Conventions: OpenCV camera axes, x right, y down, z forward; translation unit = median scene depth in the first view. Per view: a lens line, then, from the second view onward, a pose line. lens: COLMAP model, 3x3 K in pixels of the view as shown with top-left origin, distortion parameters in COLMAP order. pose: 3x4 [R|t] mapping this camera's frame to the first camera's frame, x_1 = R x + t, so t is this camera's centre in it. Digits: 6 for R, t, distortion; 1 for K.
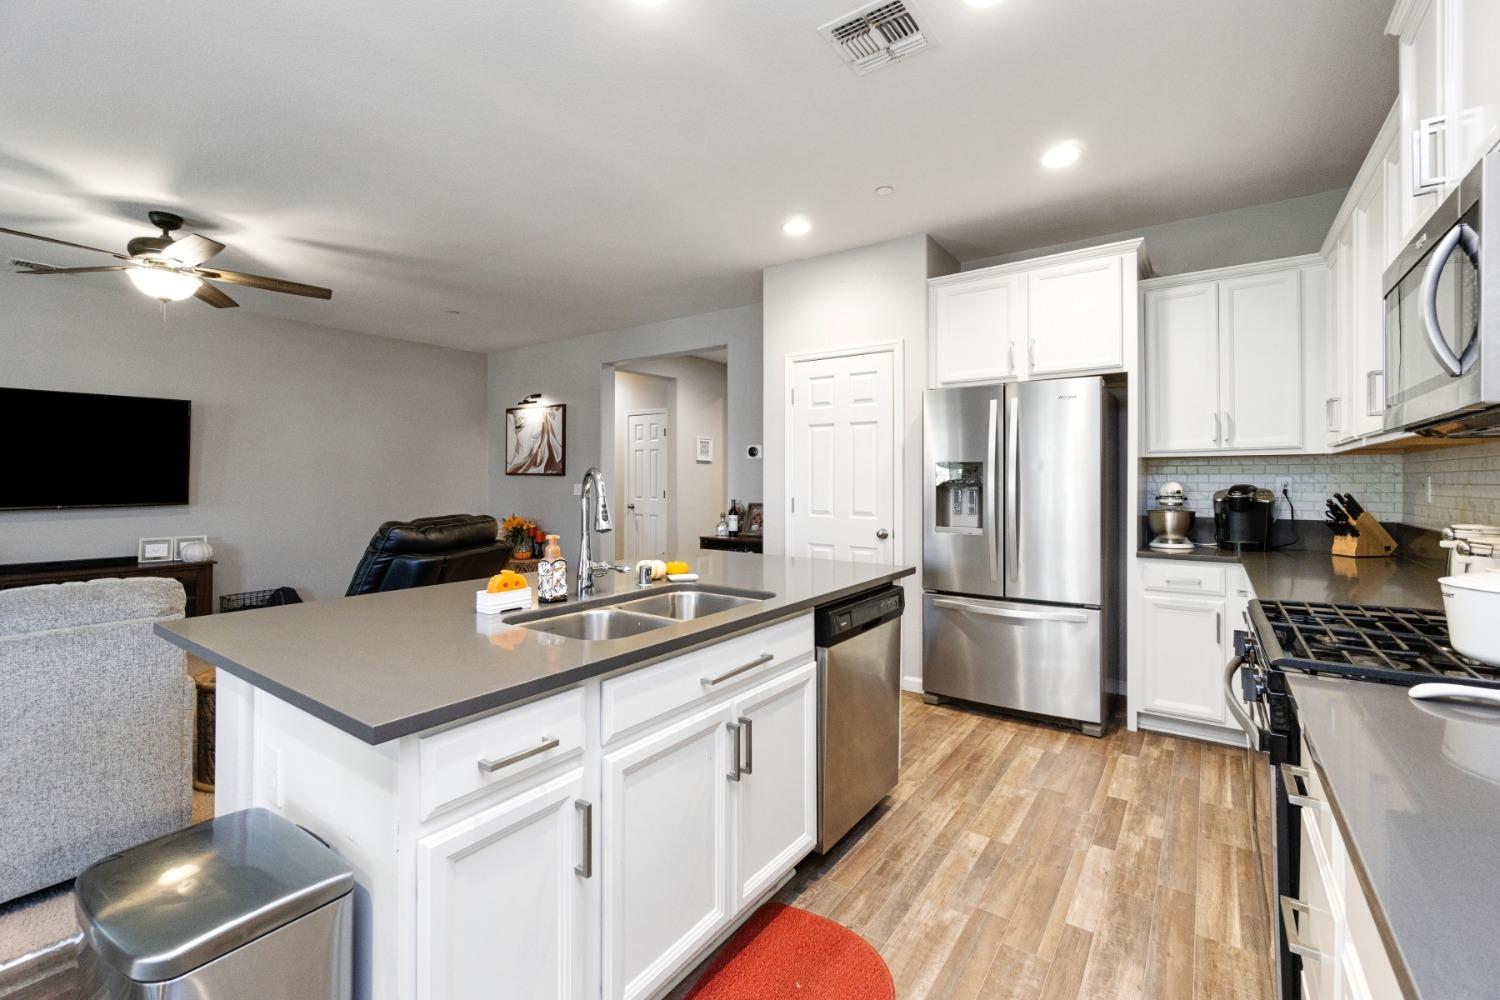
lens RADIAL K [[644.2, 0, 746.6], [0, 644.2, 487.2], [0, 0, 1]] dist [-0.001471, -0.000083]
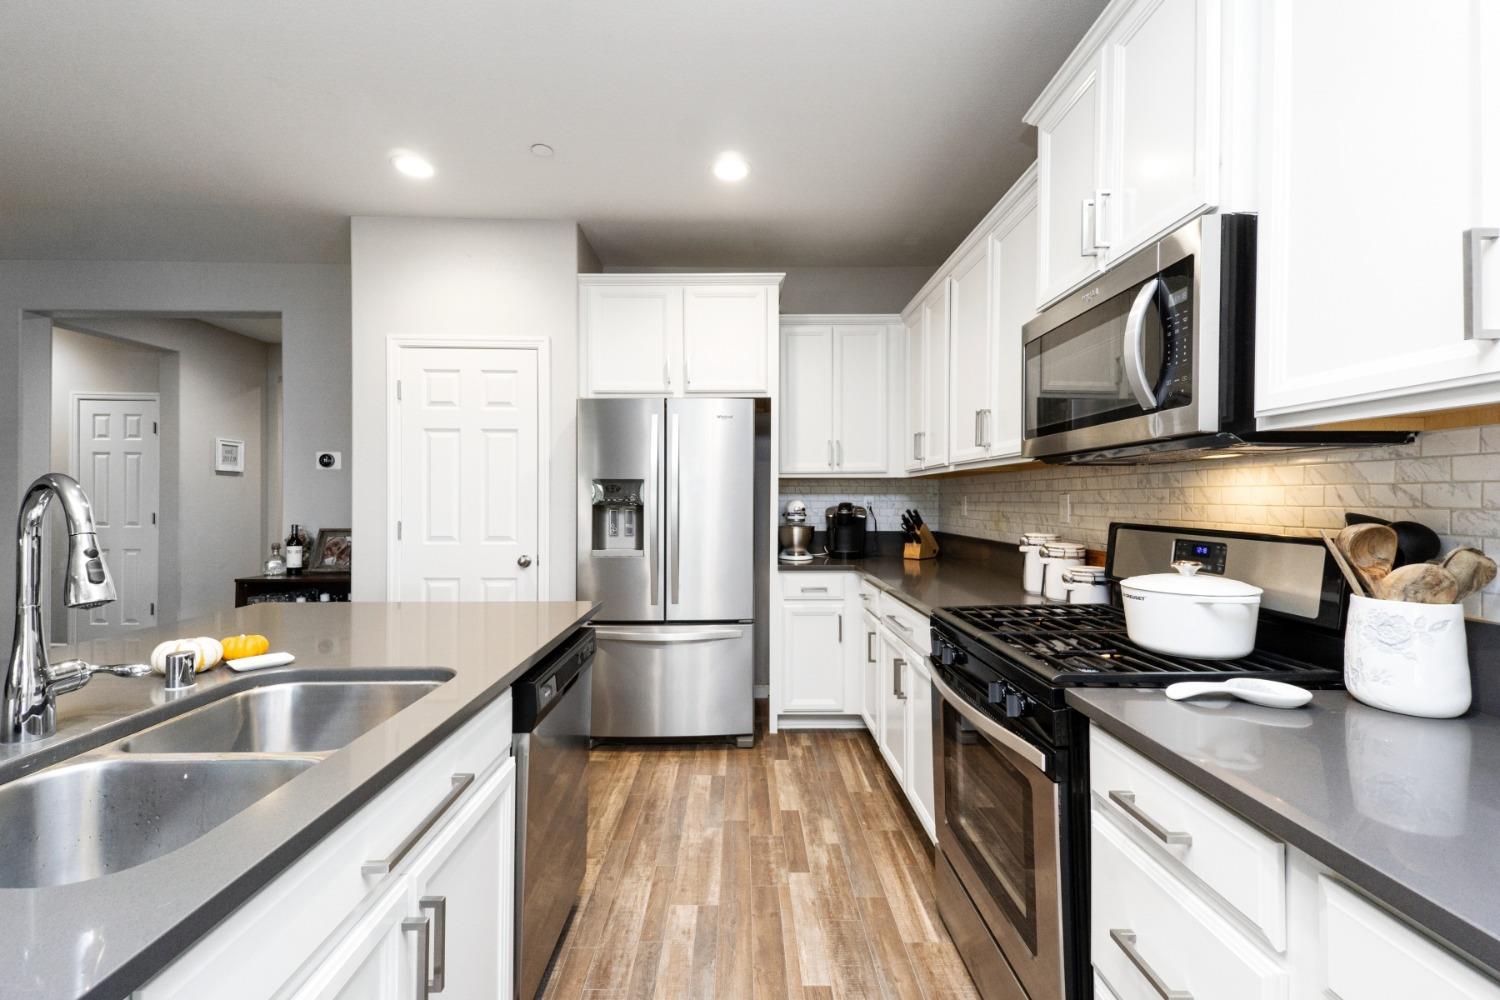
lens RADIAL K [[630.8, 0, 740.9], [0, 630.8, 498.8], [0, 0, 1]] dist [0.030918, -0.000291]
pose [[0.809116, 0.000340, 0.587649, -0.063277], [0.005625, 0.999950, -0.008324, -0.002166], [-0.587622, 0.010041, 0.809073, 0.181634]]
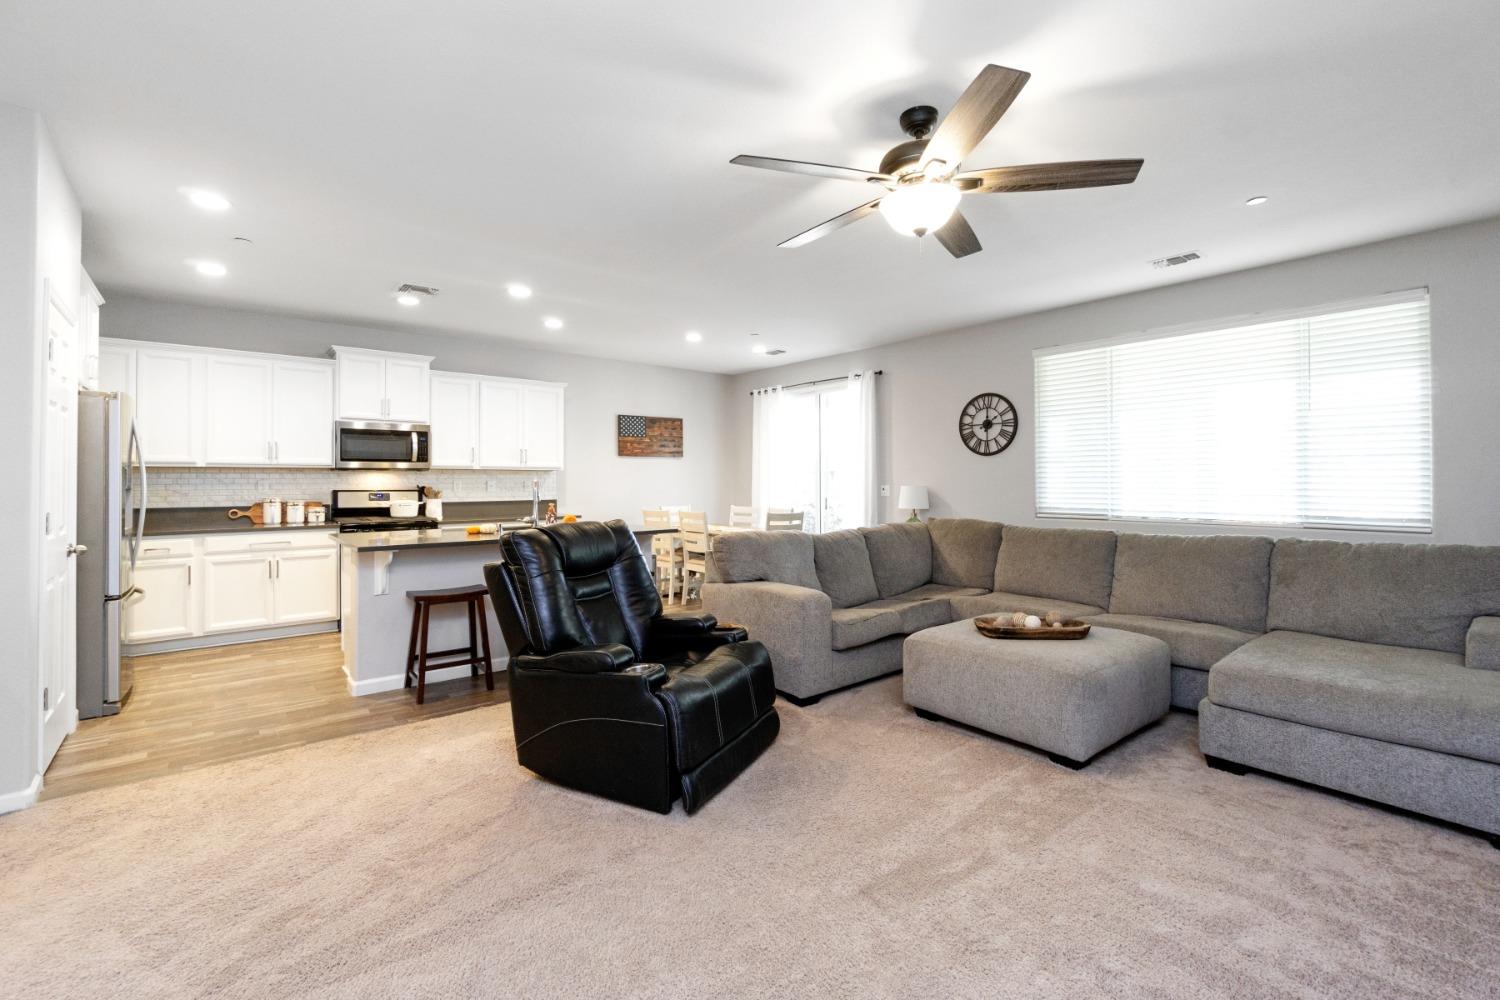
lens RADIAL K [[653.0, 0, 747.4], [0, 653.0, 477.4], [0, 0, 1]] dist [-0.001915, -0.000410]
pose [[-0.969236, 0.002232, 0.246124, -1.000097], [0.003859, 0.999974, 0.006126, -0.024509], [-0.246104, 0.006887, -0.969219, 1.969207]]
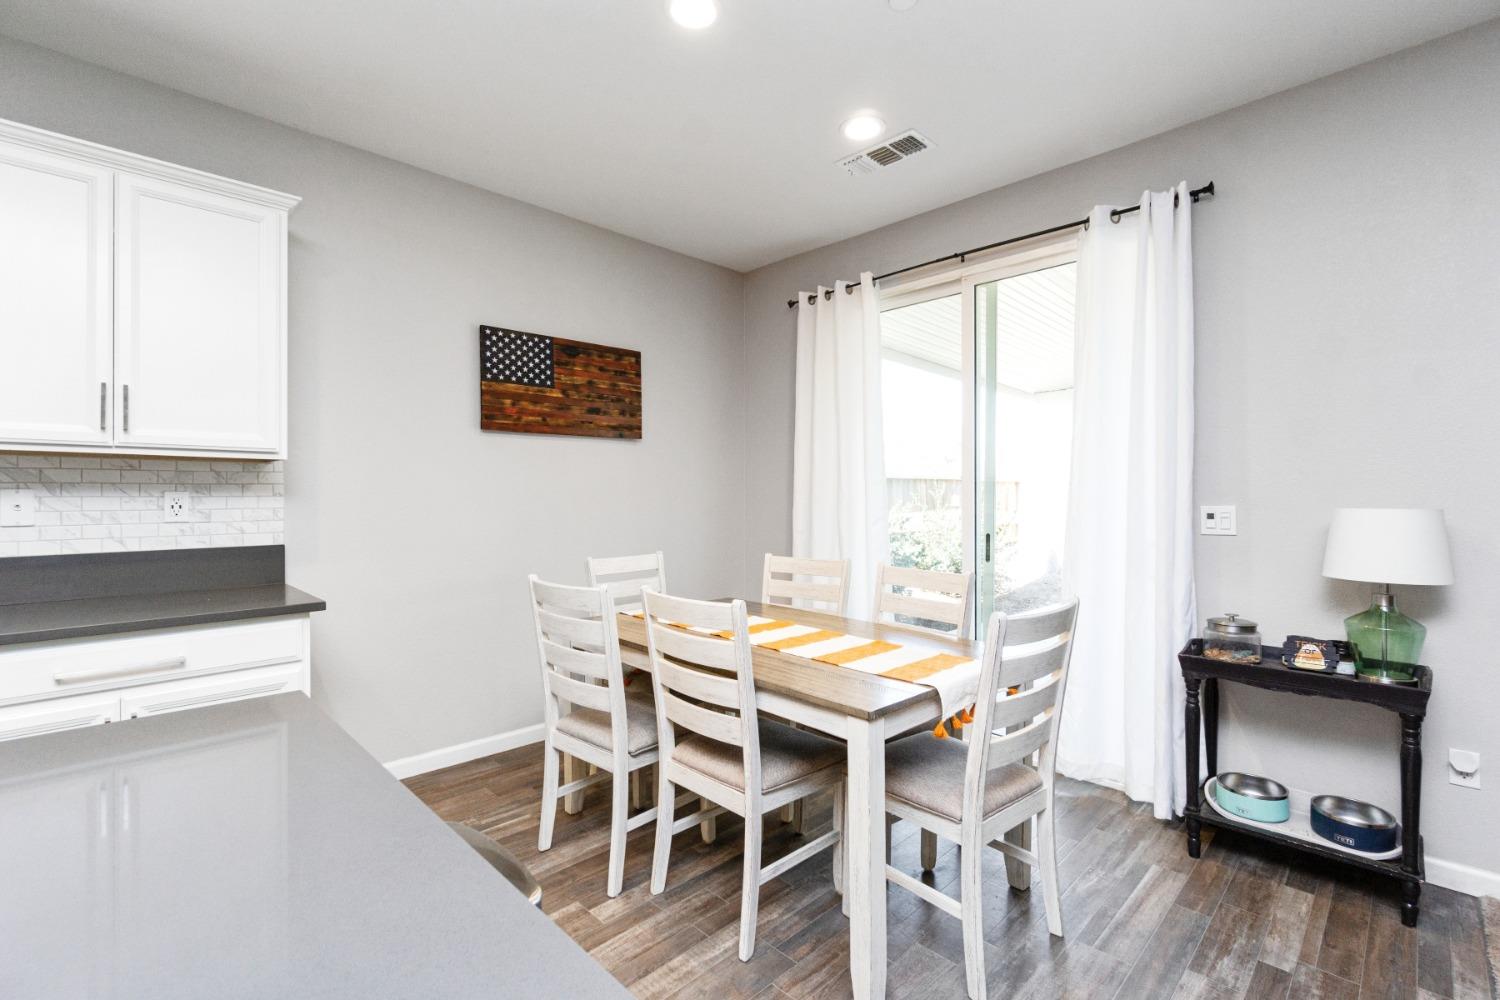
lens RADIAL K [[675.4, 0, 750.0], [0, 675.4, 500.0], [0, 0, 1]] dist [-0.000180, -0.000360]
pose [[-0.987005, -0.002342, 0.160674, -0.481899], [0.000816, 0.999808, 0.019586, -0.005896], [-0.160689, 0.019462, -0.986813, 0.632145]]
